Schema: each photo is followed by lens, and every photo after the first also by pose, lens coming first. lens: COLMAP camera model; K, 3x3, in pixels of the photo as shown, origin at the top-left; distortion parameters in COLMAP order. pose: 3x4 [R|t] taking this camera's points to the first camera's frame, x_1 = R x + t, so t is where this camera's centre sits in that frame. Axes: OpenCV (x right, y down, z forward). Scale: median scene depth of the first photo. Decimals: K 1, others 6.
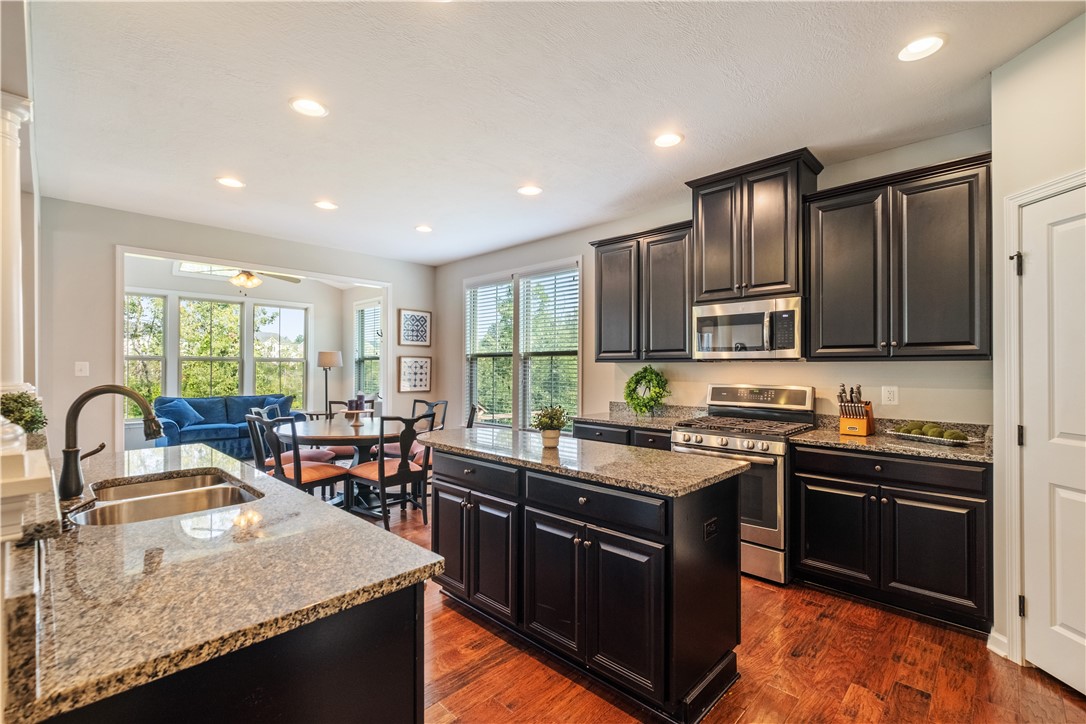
lens RADIAL K [[482.8, 0, 541.7], [0, 482.8, 366.9], [0, 0, 1]] dist [-0.001493, -0.000038]
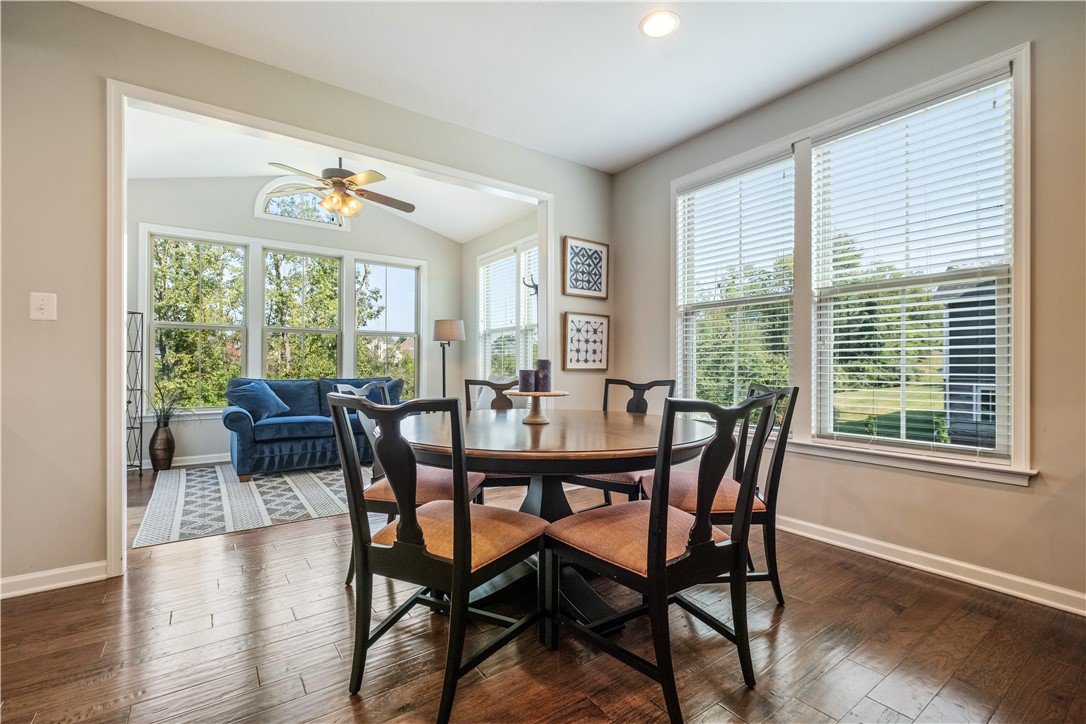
lens RADIAL K [[478.4, 0, 540.6], [0, 478.4, 366.0], [0, 0, 1]] dist [-0.002036, -0.000094]
pose [[0.983391, -0.002173, -0.181486, -0.211838], [0.002469, 0.999996, 0.001405, 0.046039], [0.181482, -0.001829, 0.983393, 0.383406]]
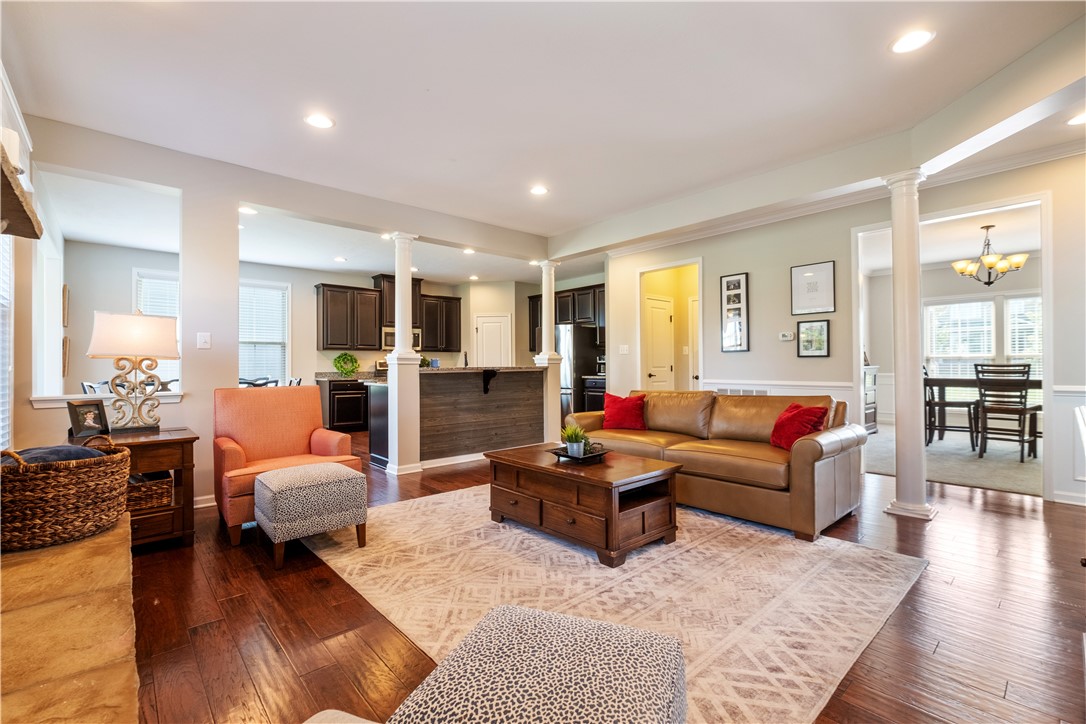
lens RADIAL K [[476.0, 0, 543.0], [0, 476.0, 362.0], [0, 0, 1]] dist [-0.002560, -0.000431]
pose [[0.069265, 0.006150, 0.997579, -1.123998], [0.005795, 0.999962, -0.006567, 0.036731], [-0.997581, 0.006236, 0.069226, 0.040175]]
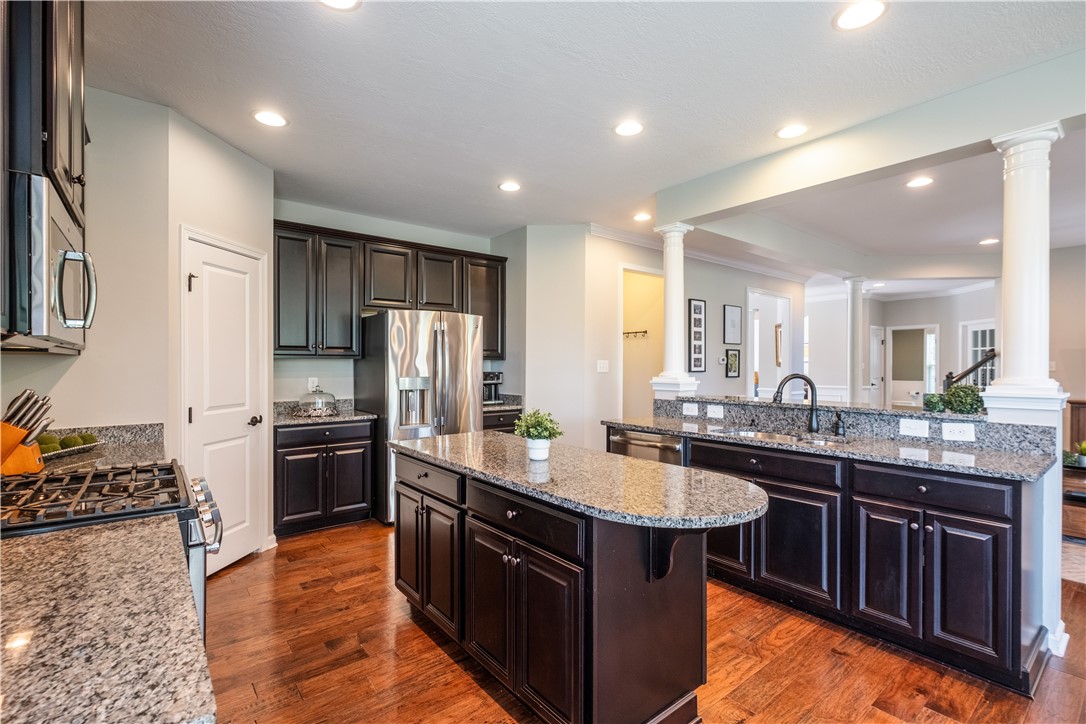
lens RADIAL K [[482.8, 0, 541.7], [0, 482.8, 366.9], [0, 0, 1]] dist [-0.001493, -0.000038]
pose [[-0.991544, -0.002081, 0.129751, -0.041572], [-0.001855, 0.999997, 0.001859, 0.002349], [-0.129754, 0.001602, -0.991545, 0.733033]]
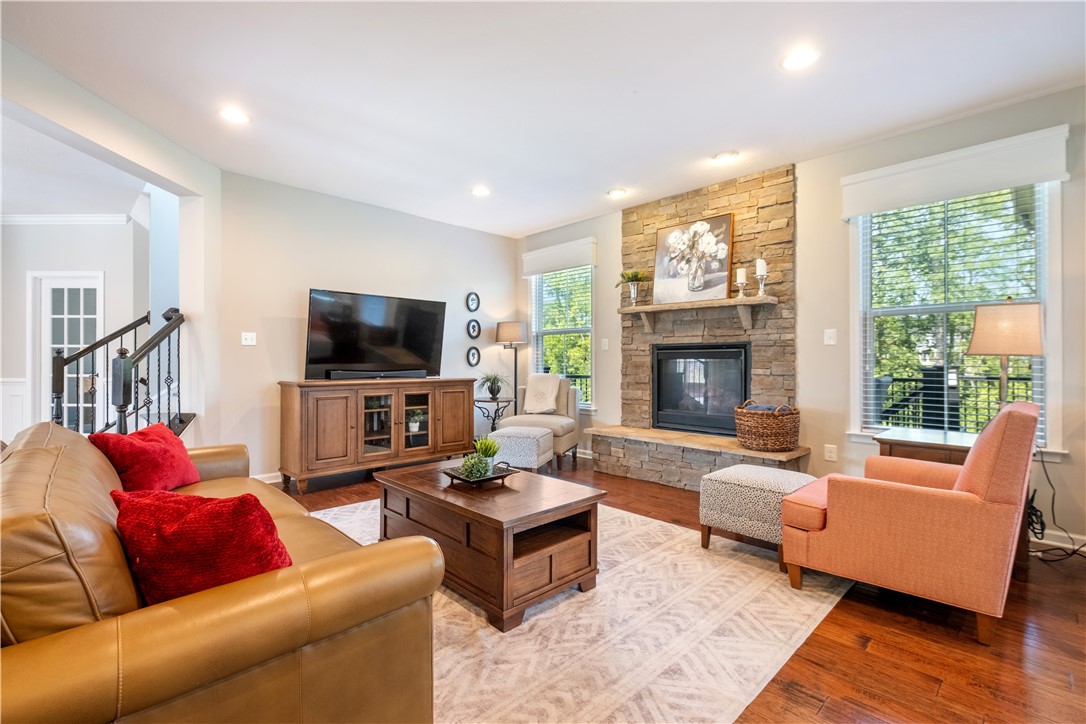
lens RADIAL K [[490.8, 0, 543.0], [0, 490.8, 362.0], [0, 0, 1]] dist [-0.000323, 0.000193]
pose [[-0.028598, 0.002289, -0.999588, -0.225249], [-0.000789, 0.999997, 0.002312, 0.031566], [0.999591, 0.000855, -0.028596, 0.103358]]
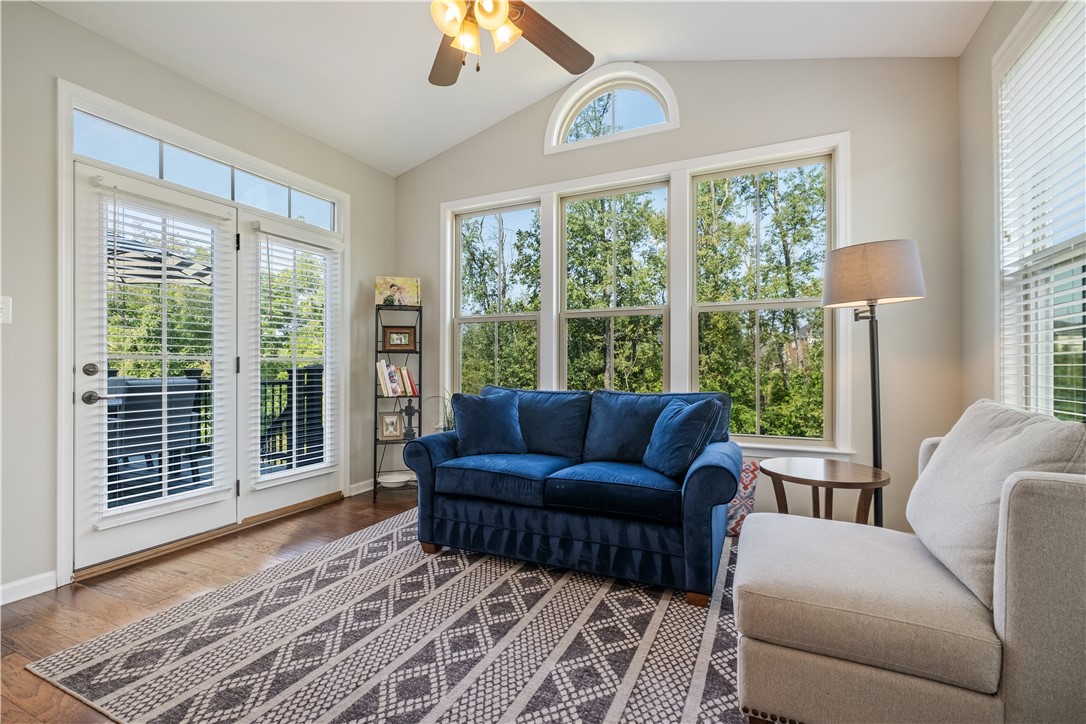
lens RADIAL K [[490.8, 0, 543.0], [0, 490.8, 362.0], [0, 0, 1]] dist [-0.000323, 0.000193]
pose [[0.331279, -0.010291, -0.943477, -0.293965], [0.003739, 0.999947, -0.009594, 0.043679], [0.943525, -0.000349, 0.331300, 0.907837]]
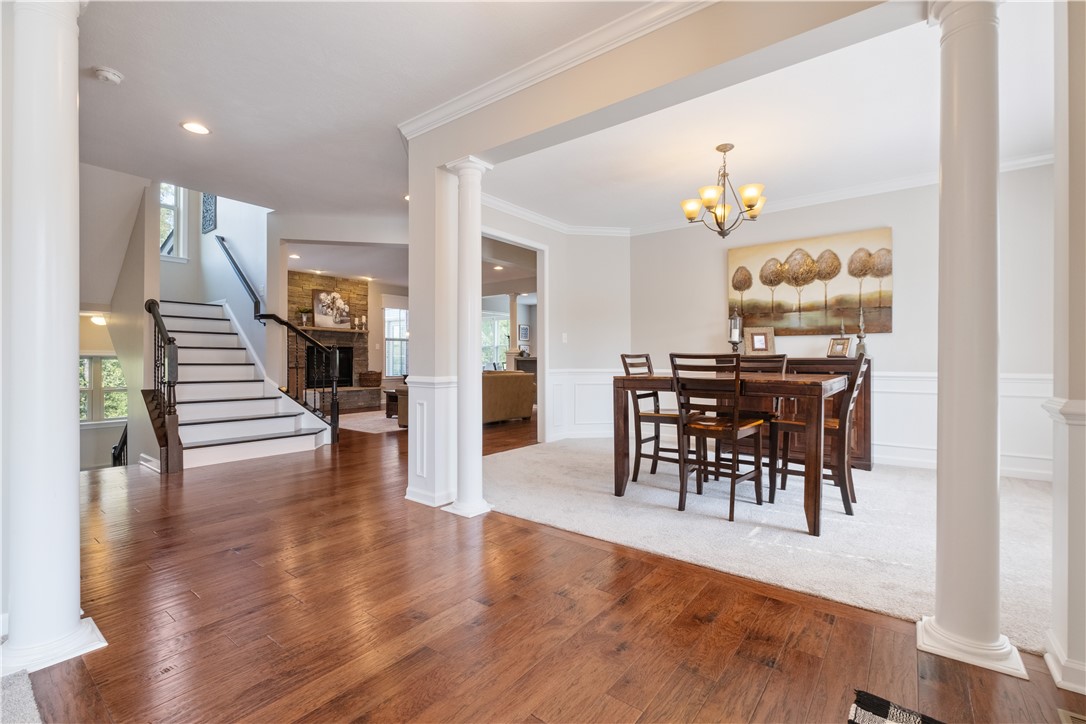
lens RADIAL K [[476.0, 0, 543.0], [0, 476.0, 362.0], [0, 0, 1]] dist [-0.002560, -0.000431]
pose [[0.992331, 0.001721, 0.123601, -0.464914], [-0.002511, 0.999977, 0.006233, 0.044776], [-0.123587, -0.006496, 0.992312, -1.323779]]
